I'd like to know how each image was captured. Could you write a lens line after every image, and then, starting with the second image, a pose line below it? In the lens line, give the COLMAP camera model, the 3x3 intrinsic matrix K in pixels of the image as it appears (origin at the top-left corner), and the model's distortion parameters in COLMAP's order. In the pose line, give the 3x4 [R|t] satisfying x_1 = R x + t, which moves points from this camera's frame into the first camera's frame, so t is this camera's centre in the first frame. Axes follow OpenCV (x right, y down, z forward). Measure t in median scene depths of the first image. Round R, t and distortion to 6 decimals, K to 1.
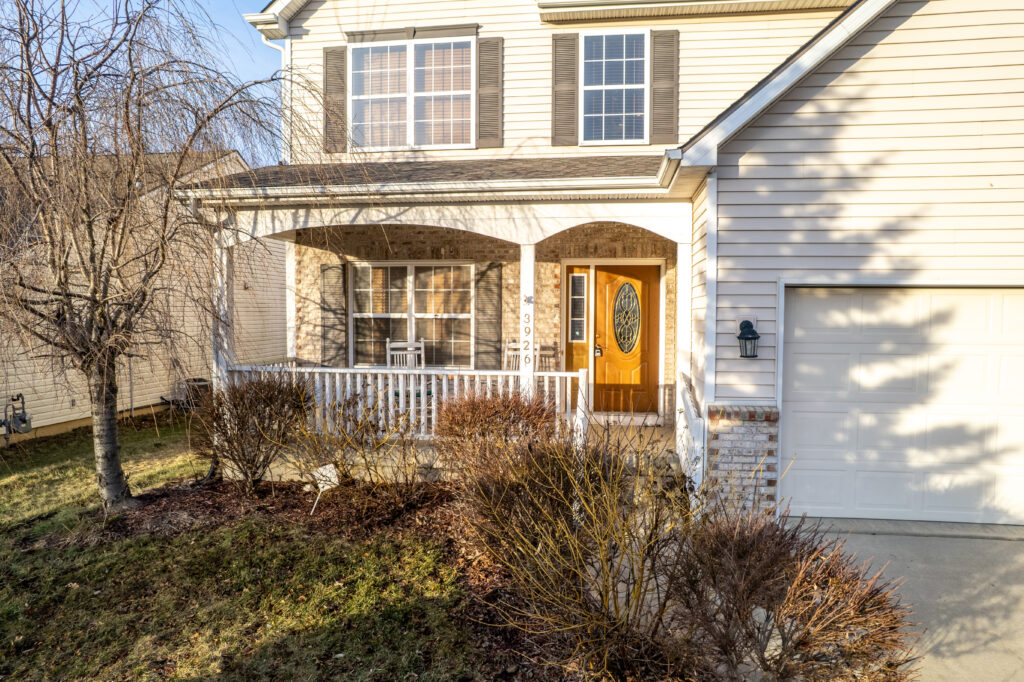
lens RADIAL K [[657.7, 0, 516.4], [0, 657.7, 345.6], [0, 0, 1]] dist [-0.065680, 0.054918]
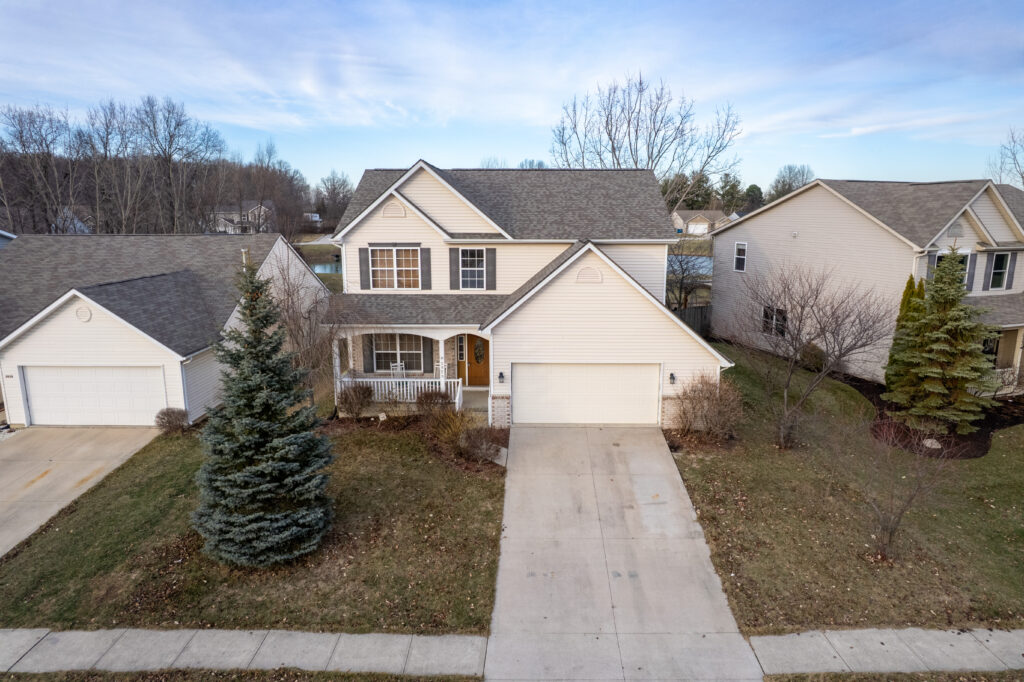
lens RADIAL K [[657.7, 0, 514.6], [0, 657.7, 347.7], [0, 0, 1]] dist [-0.065680, 0.054918]
pose [[0.993321, -0.027300, 0.112110, 0.010981], [0.009630, 0.987832, 0.155225, -0.565176], [-0.114983, -0.153109, 0.981497, -1.980214]]
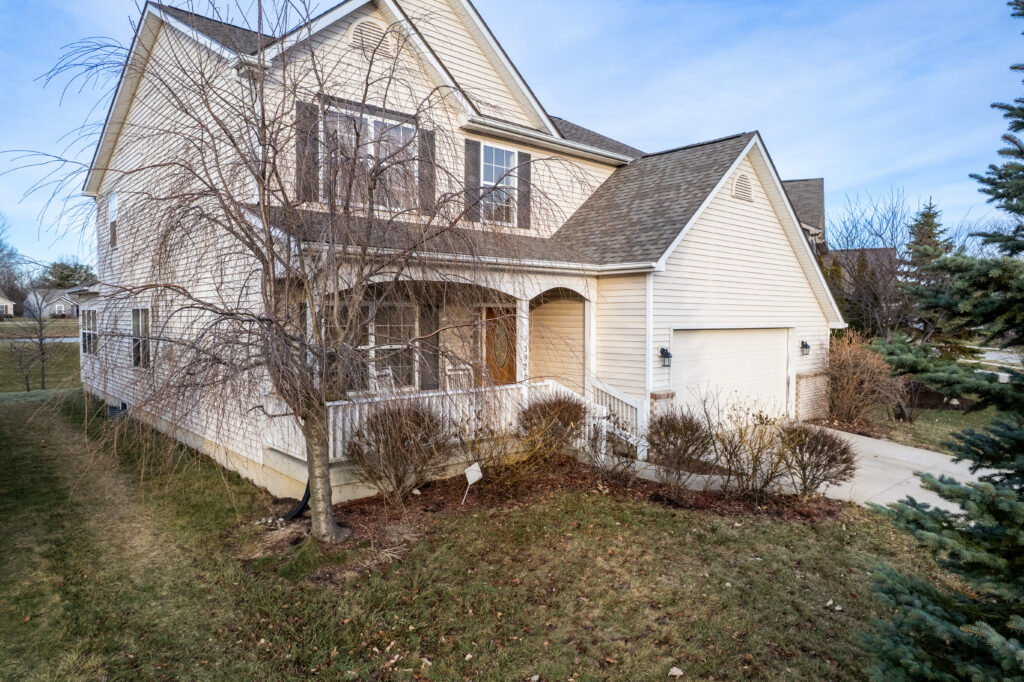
lens RADIAL K [[657.7, 0, 522.0], [0, 657.7, 347.4], [0, 0, 1]] dist [-0.065680, 0.054918]
pose [[0.640990, -0.039414, 0.766536, -1.086790], [0.038539, 0.999074, 0.019143, -0.070360], [-0.766581, 0.017271, 0.641916, 0.036301]]
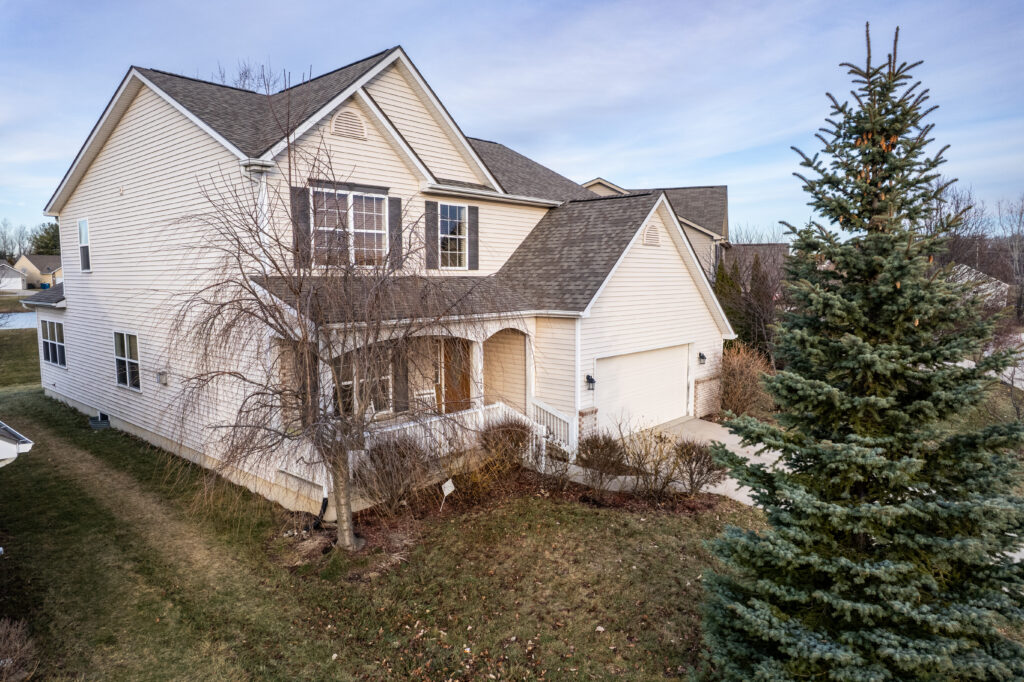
lens RADIAL K [[657.7, 0, 521.3], [0, 657.7, 347.0], [0, 0, 1]] dist [-0.065680, 0.054918]
pose [[0.547764, -0.096537, 0.831045, -1.406822], [0.045640, 0.995289, 0.085534, -0.279238], [-0.835387, -0.008923, 0.549590, -0.128960]]
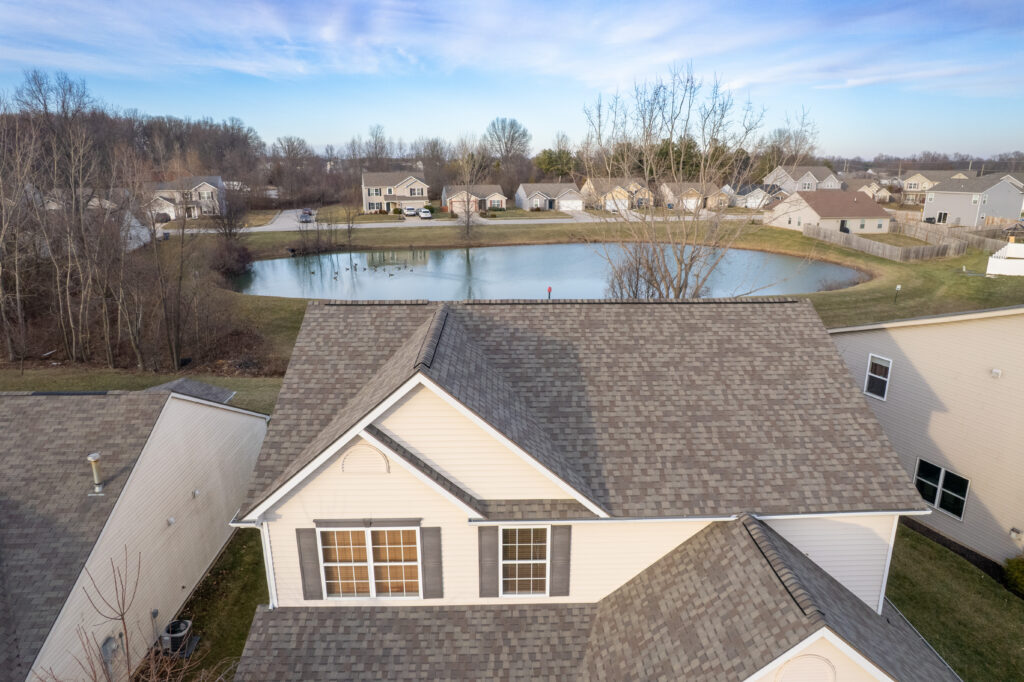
lens RADIAL K [[657.7, 0, 516.7], [0, 657.7, 348.3], [0, 0, 1]] dist [-0.065680, 0.054918]
pose [[0.985972, -0.048620, 0.159673, -0.072172], [0.011052, 0.973553, 0.228195, -1.312800], [-0.166545, -0.223230, 0.960433, -0.247878]]
